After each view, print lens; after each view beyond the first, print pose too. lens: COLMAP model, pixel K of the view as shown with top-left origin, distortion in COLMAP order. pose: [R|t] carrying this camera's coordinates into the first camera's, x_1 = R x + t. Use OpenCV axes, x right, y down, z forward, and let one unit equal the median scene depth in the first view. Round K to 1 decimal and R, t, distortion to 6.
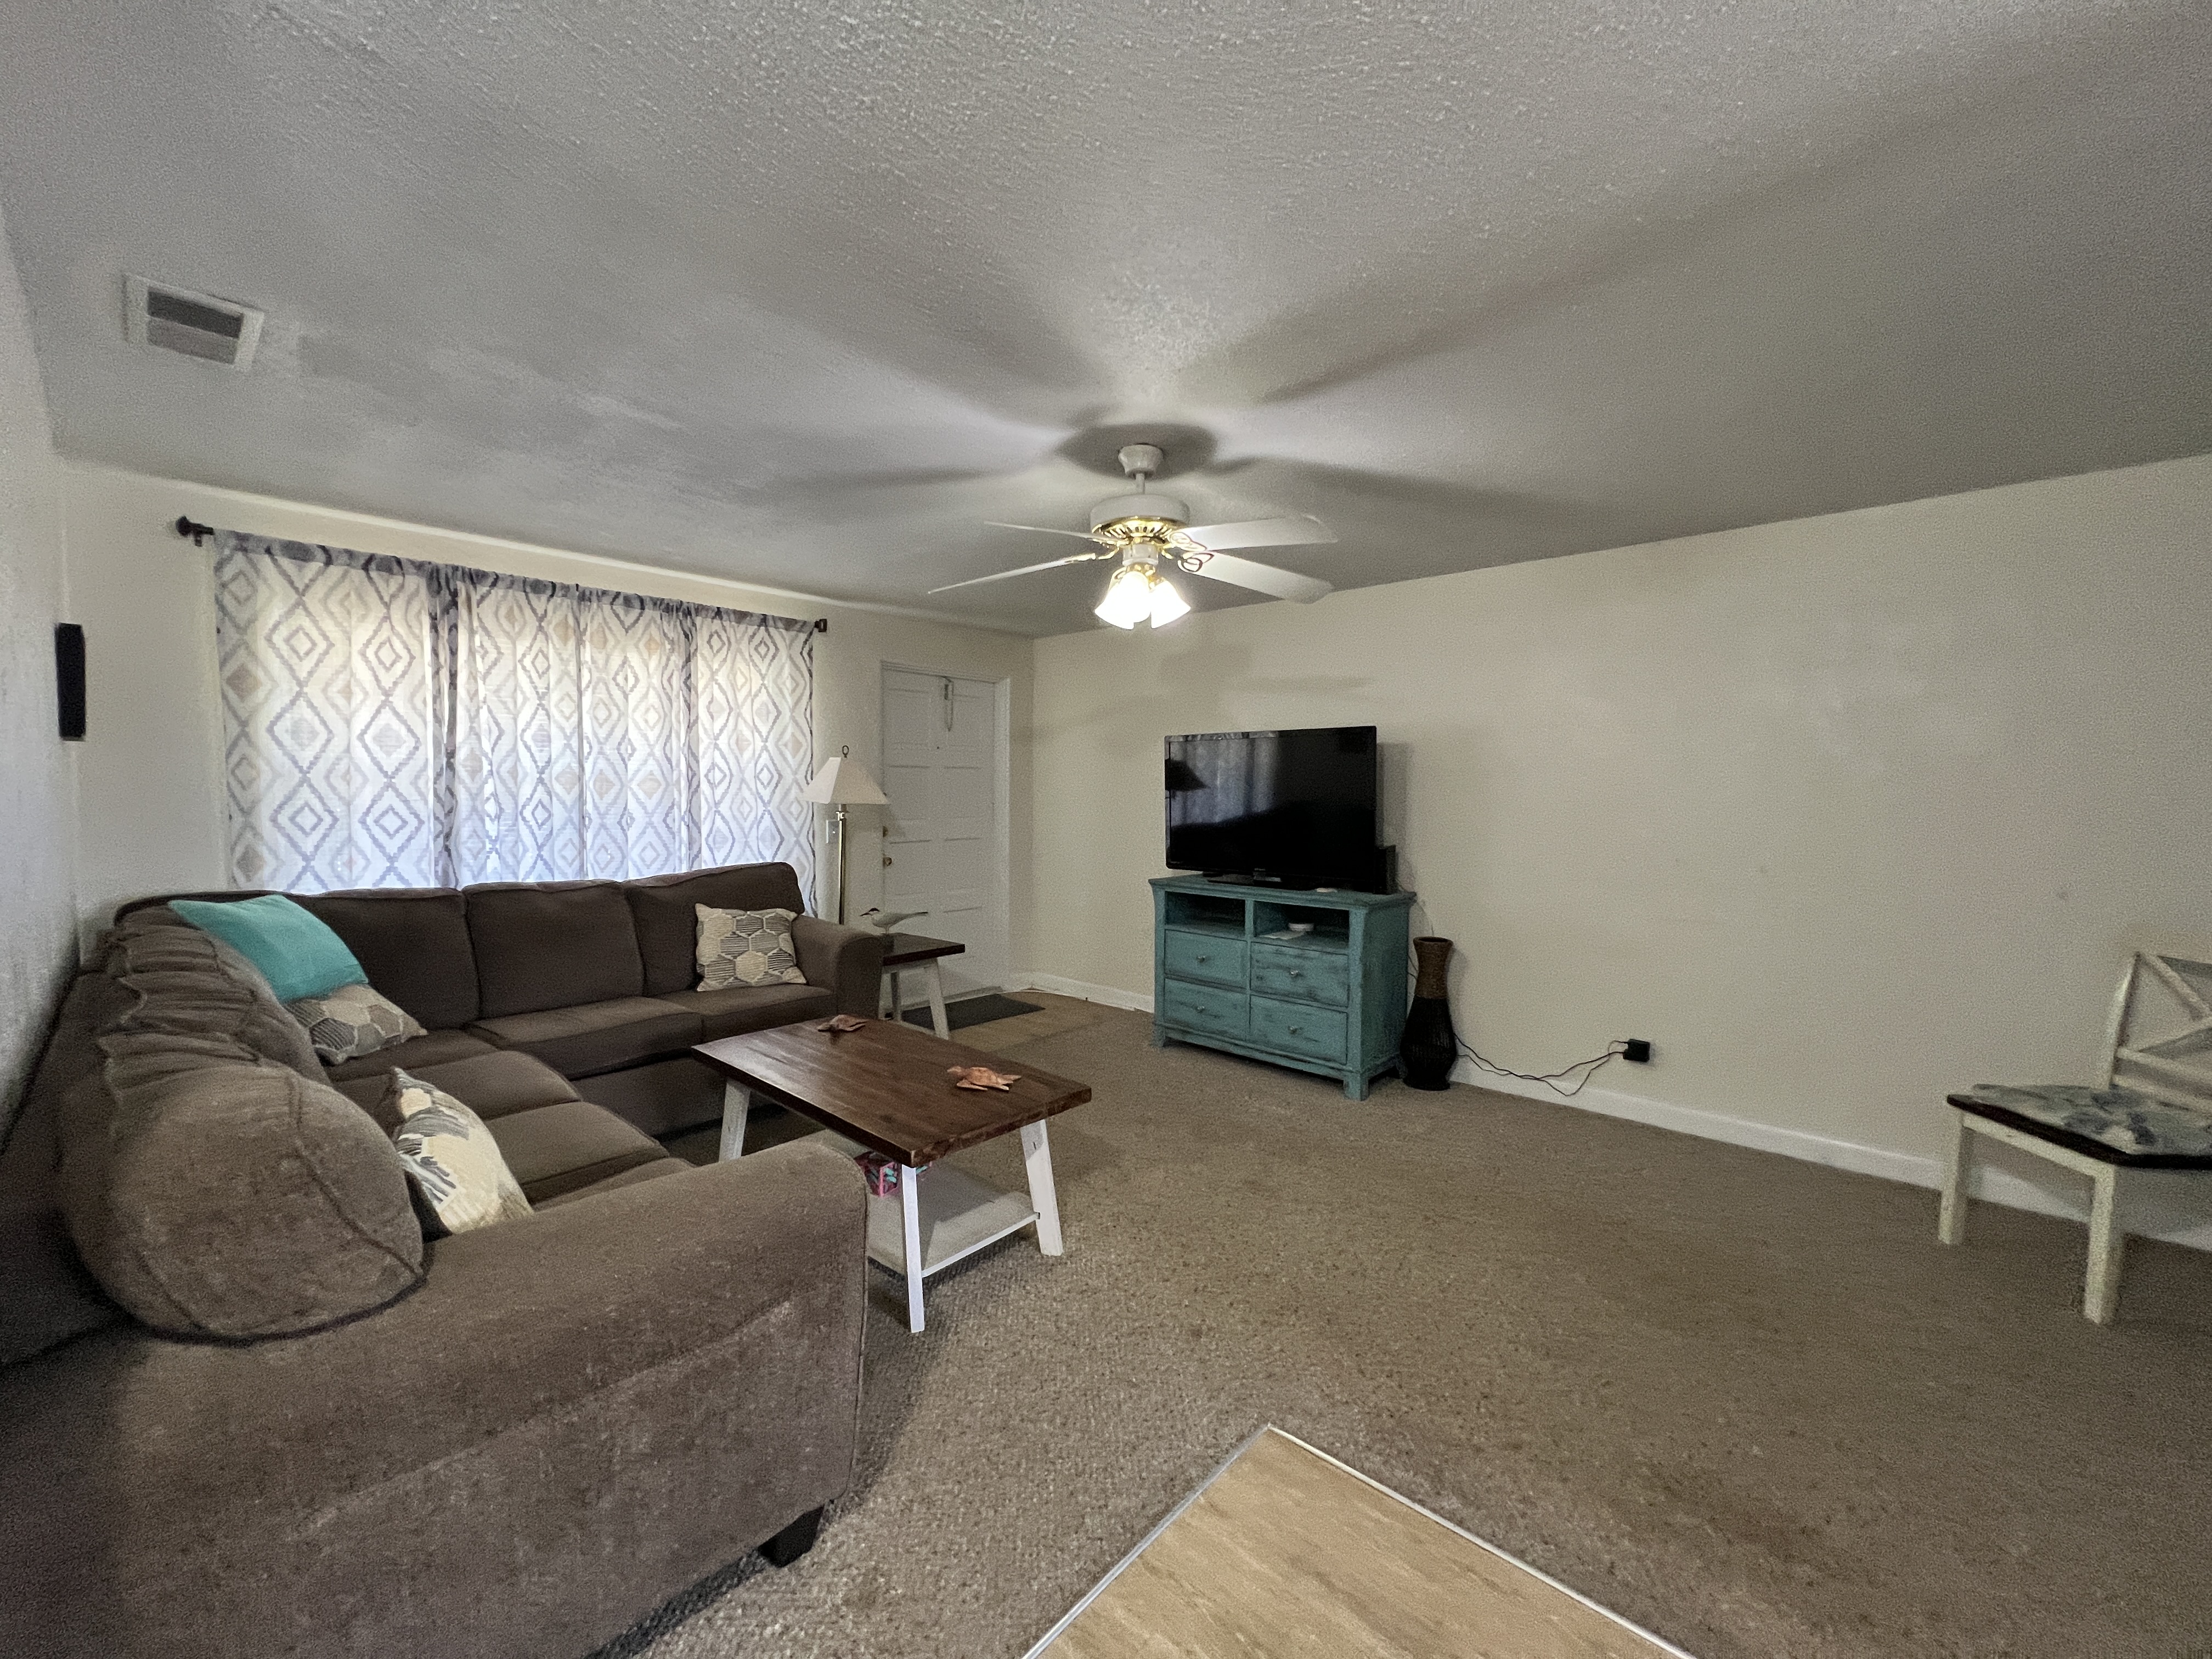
lens RADIAL K [[890.0, 0, 1100.3], [0, 890.0, 820.6], [0, 0, 1]] dist [-0.007407, 0.000401]
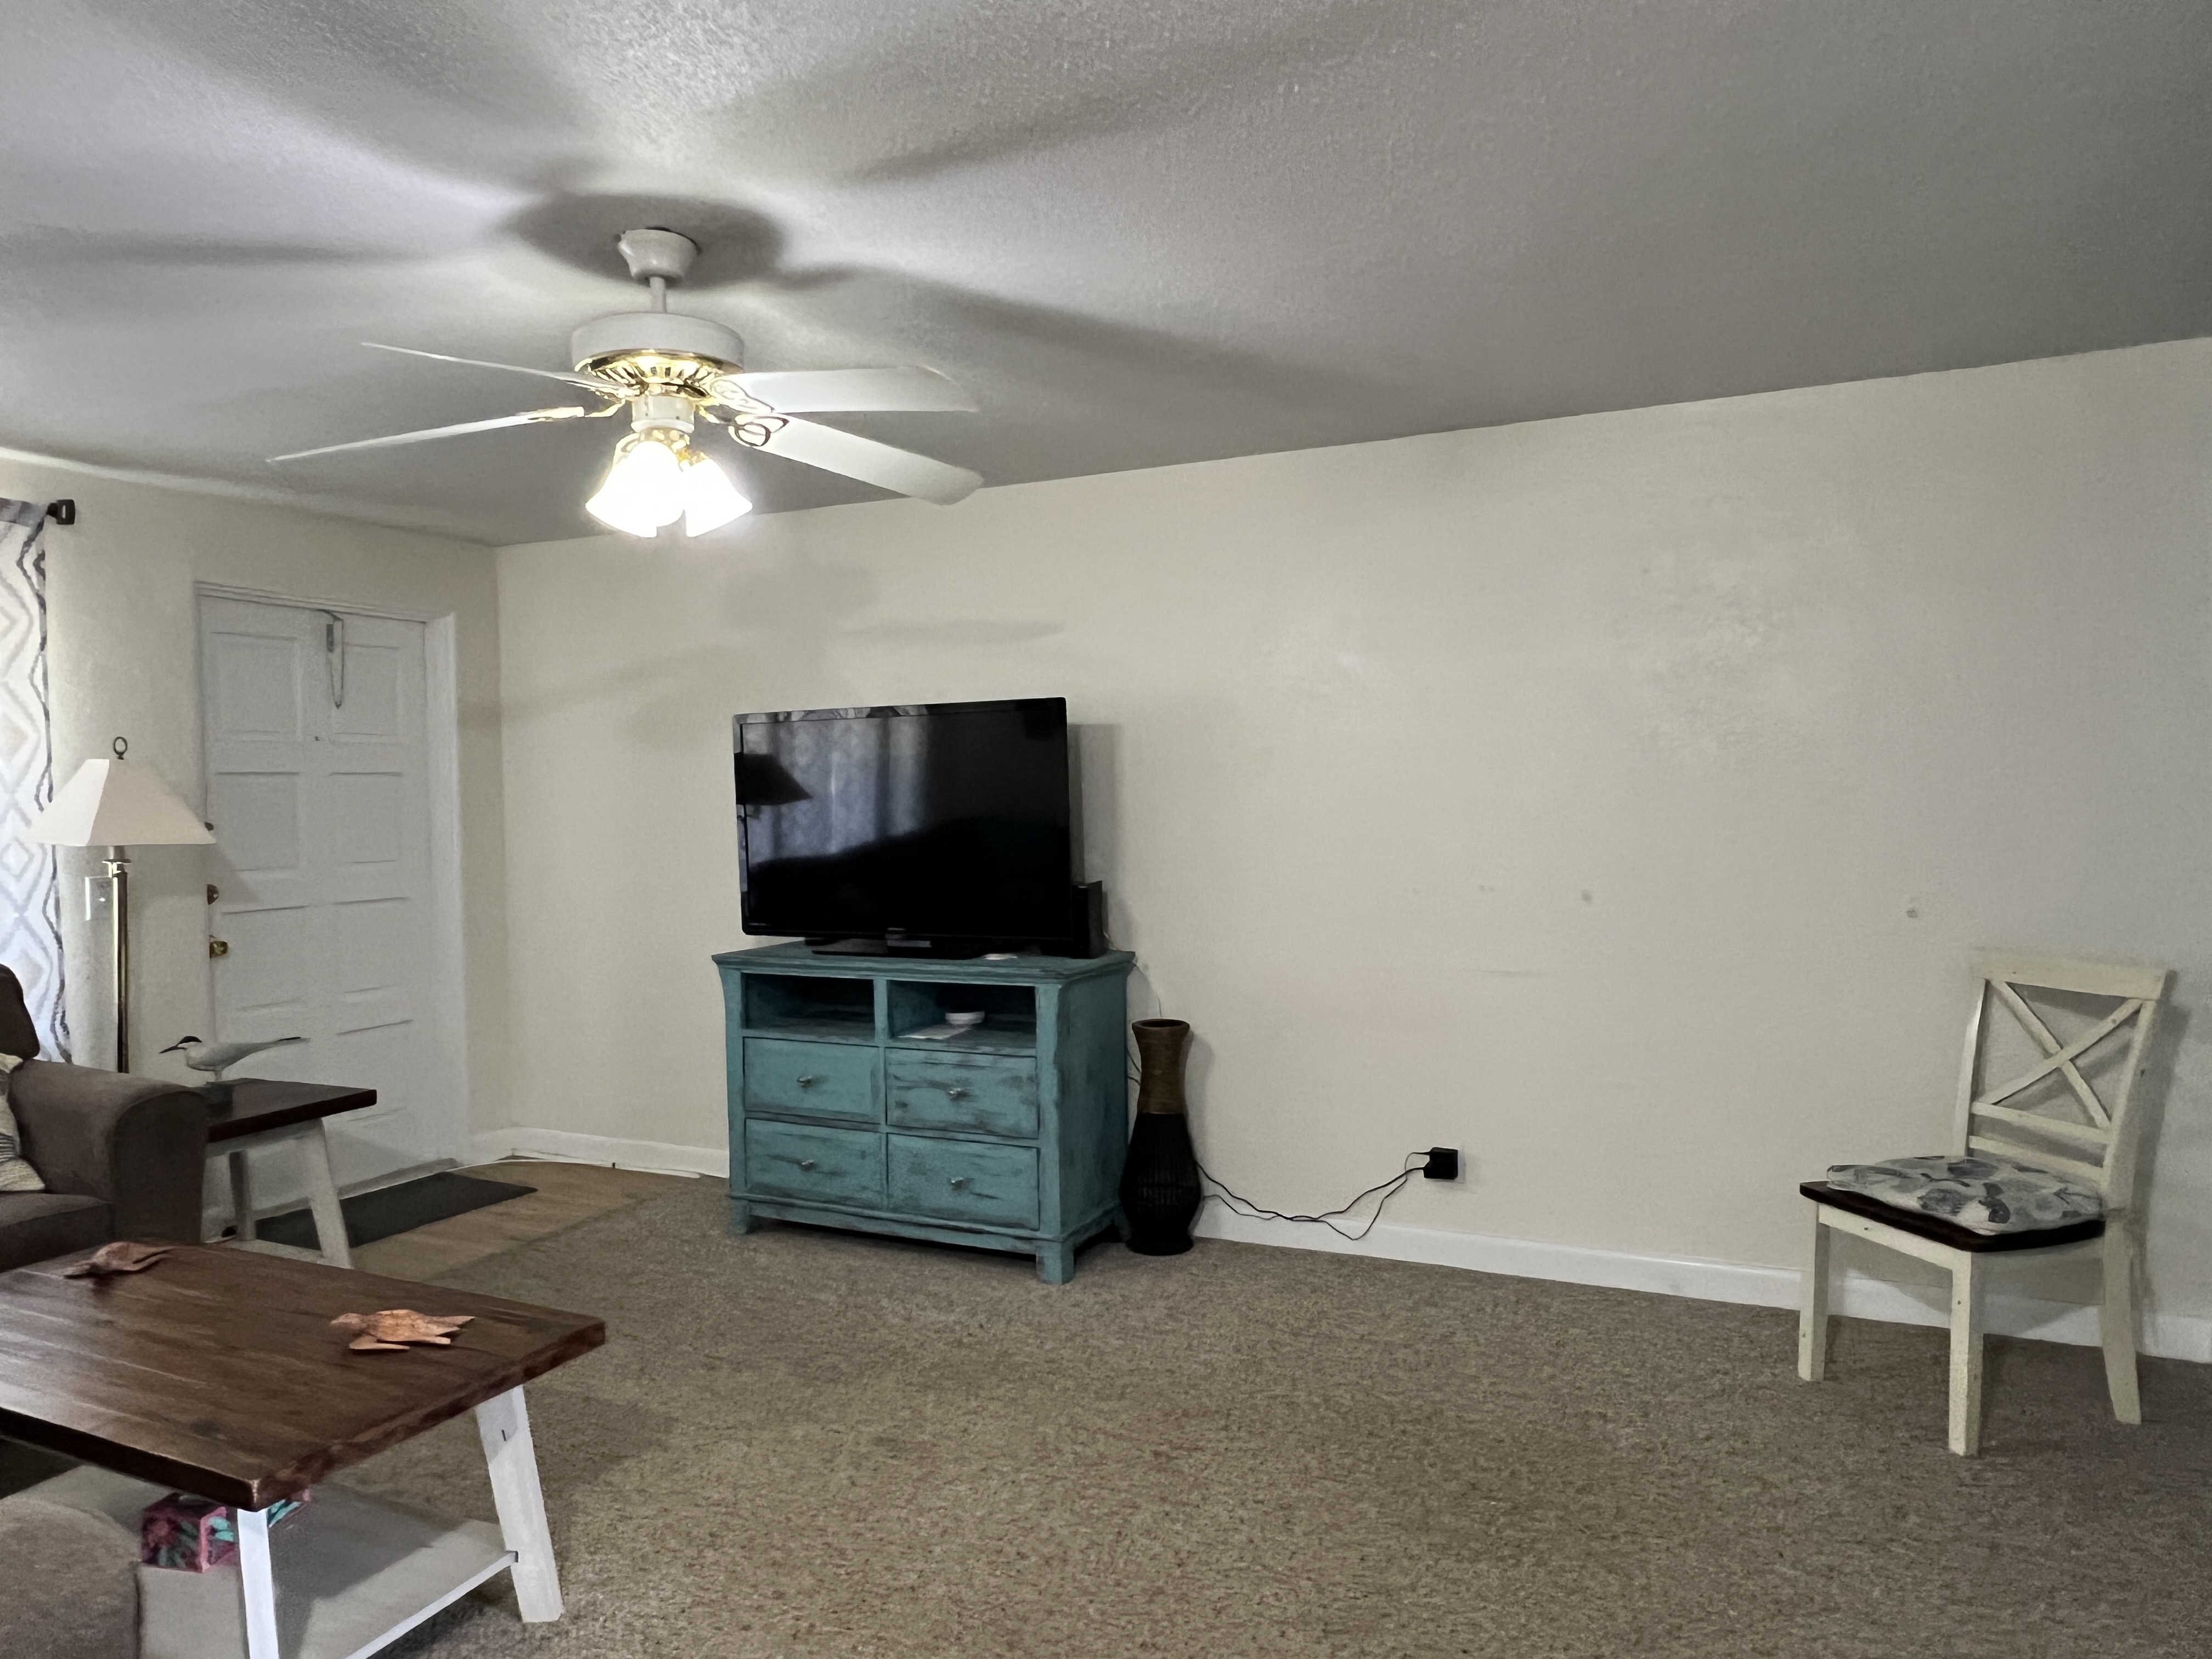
lens RADIAL K [[1447.2, 0, 1097.7], [0, 1447.2, 827.3], [0, 0, 1]] dist [-0.005268, -0.002159]
pose [[0.954593, -0.030217, 0.296376, 0.020200], [0.034522, 0.999361, -0.009301, -0.001995], [-0.295905, 0.019111, 0.955026, -0.004768]]
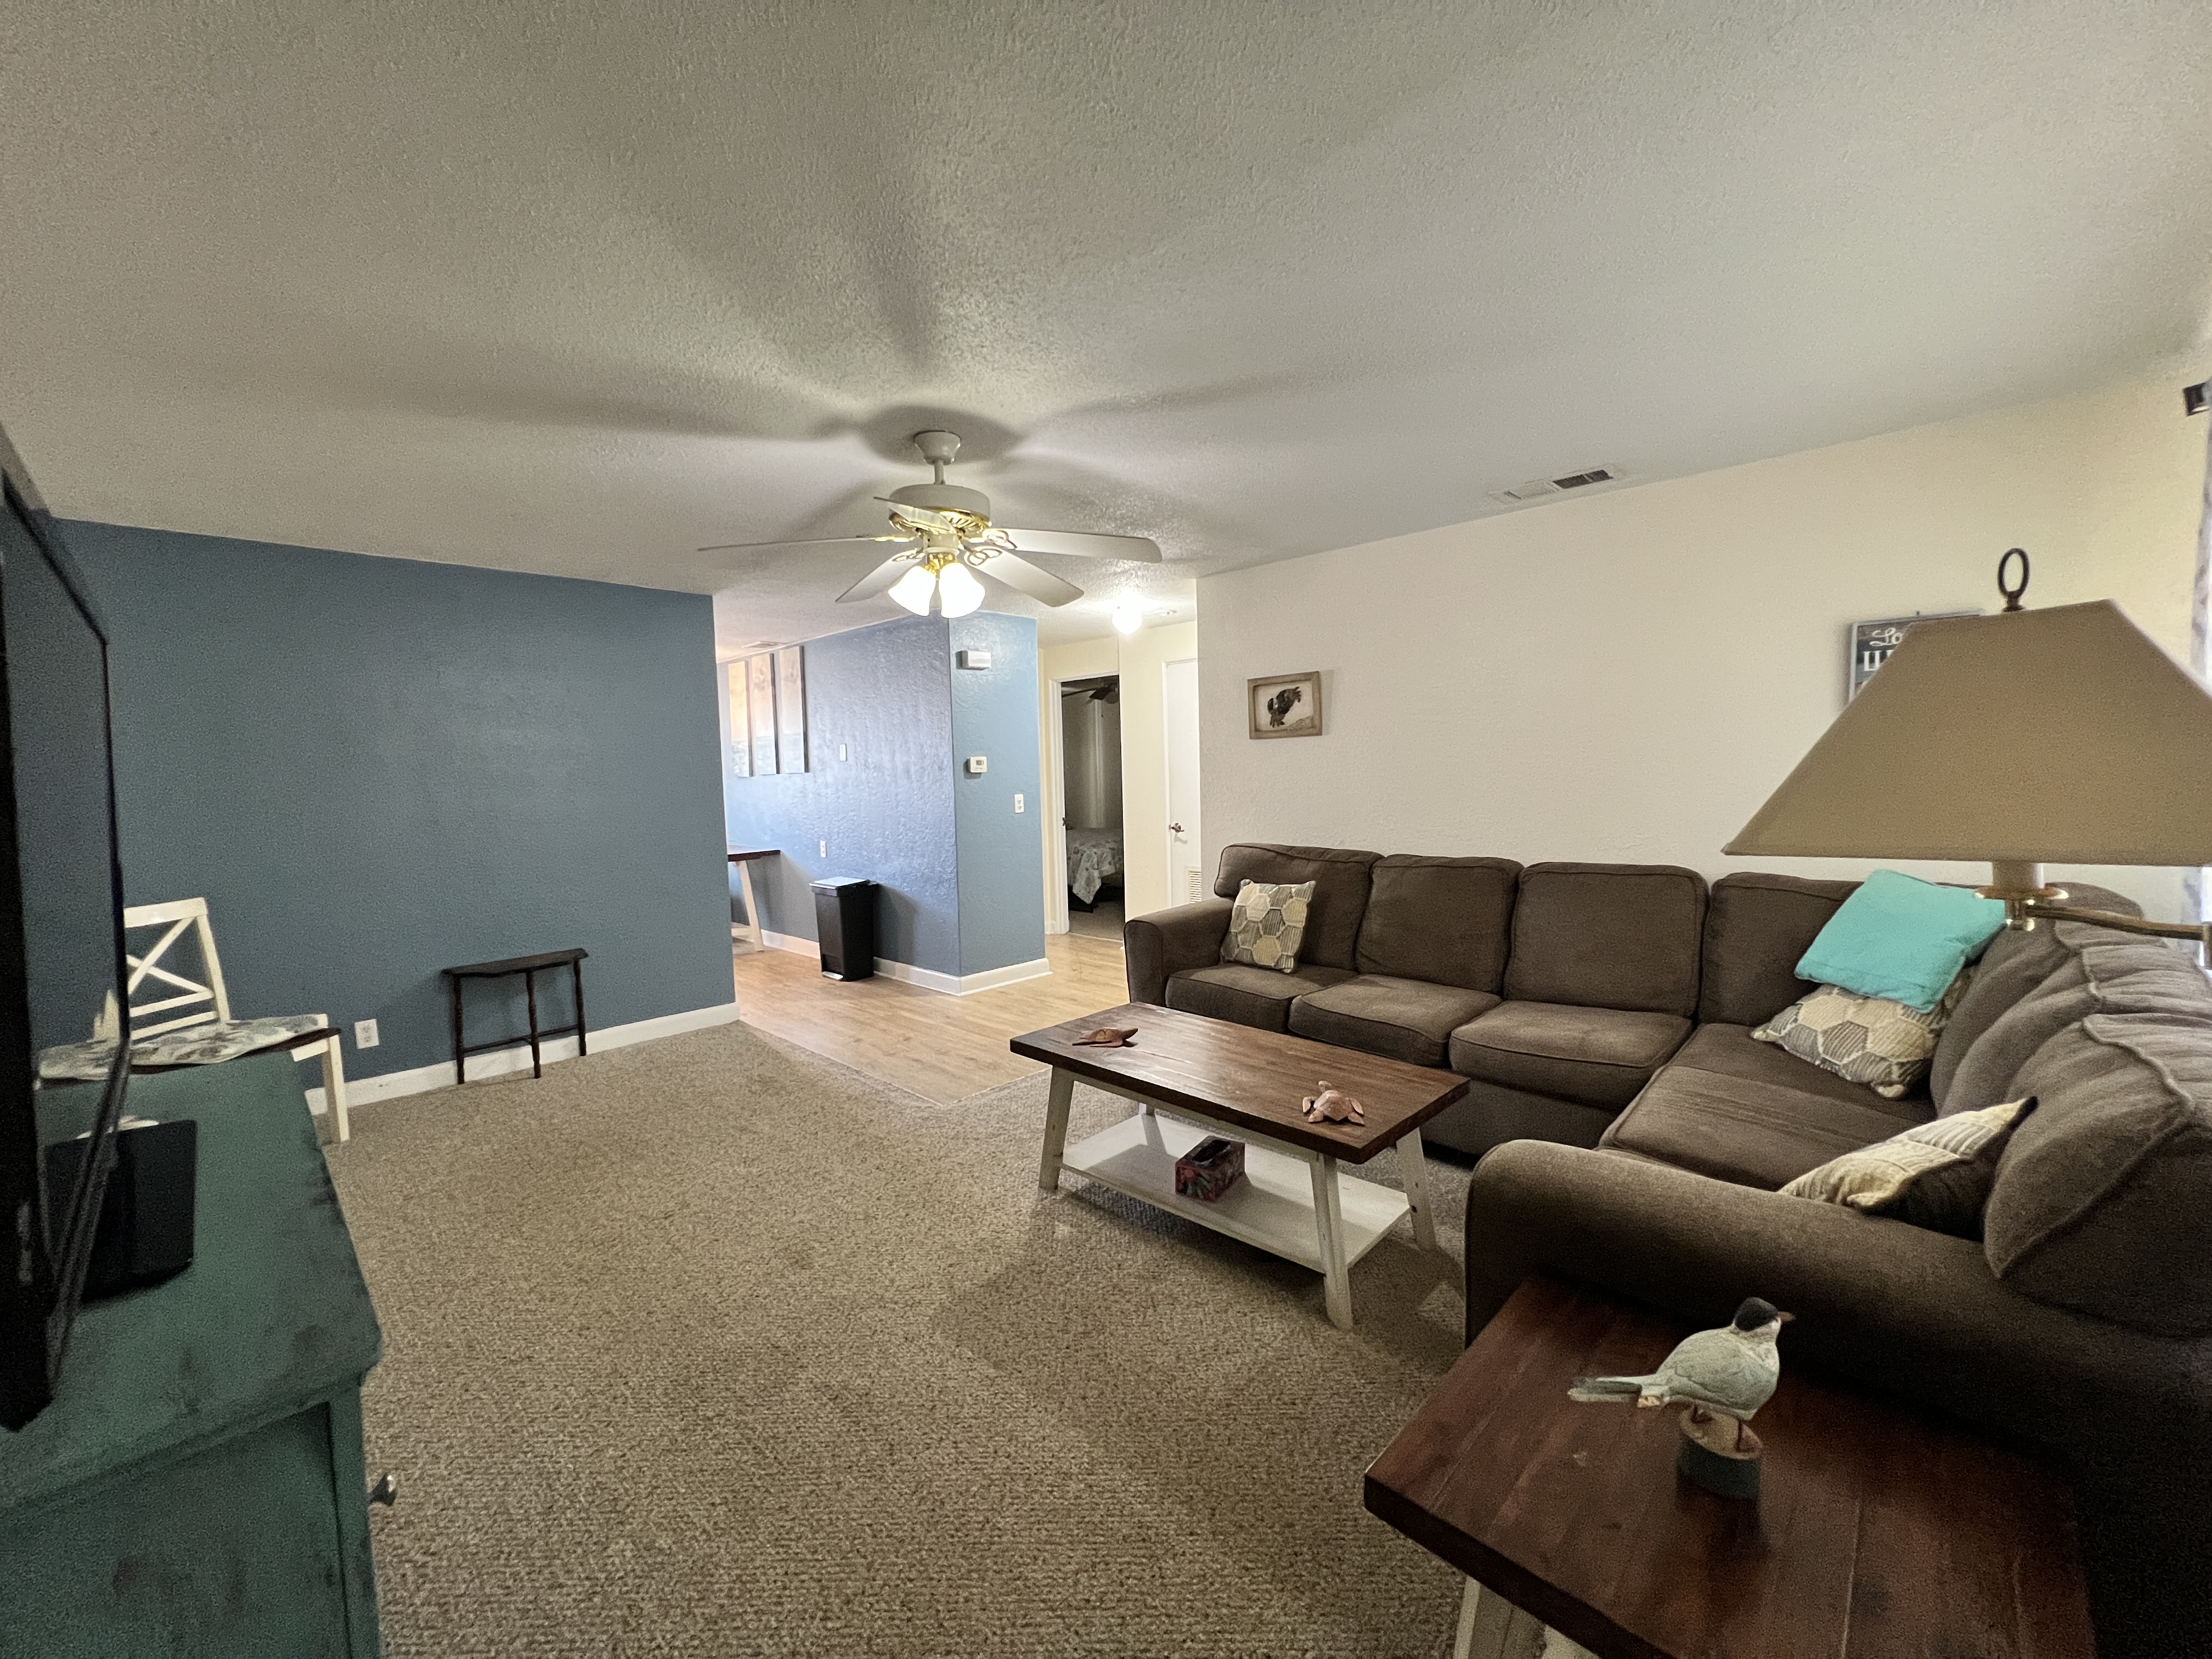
lens RADIAL K [[883.8, 0, 1097.4], [0, 883.8, 828.2], [0, 0, 1]] dist [-0.004383, 0.000203]
pose [[-0.999402, 0.016345, 0.030484, -0.109108], [0.019419, 0.994447, 0.103430, -0.057402], [-0.028624, 0.103960, -0.994169, 1.421612]]
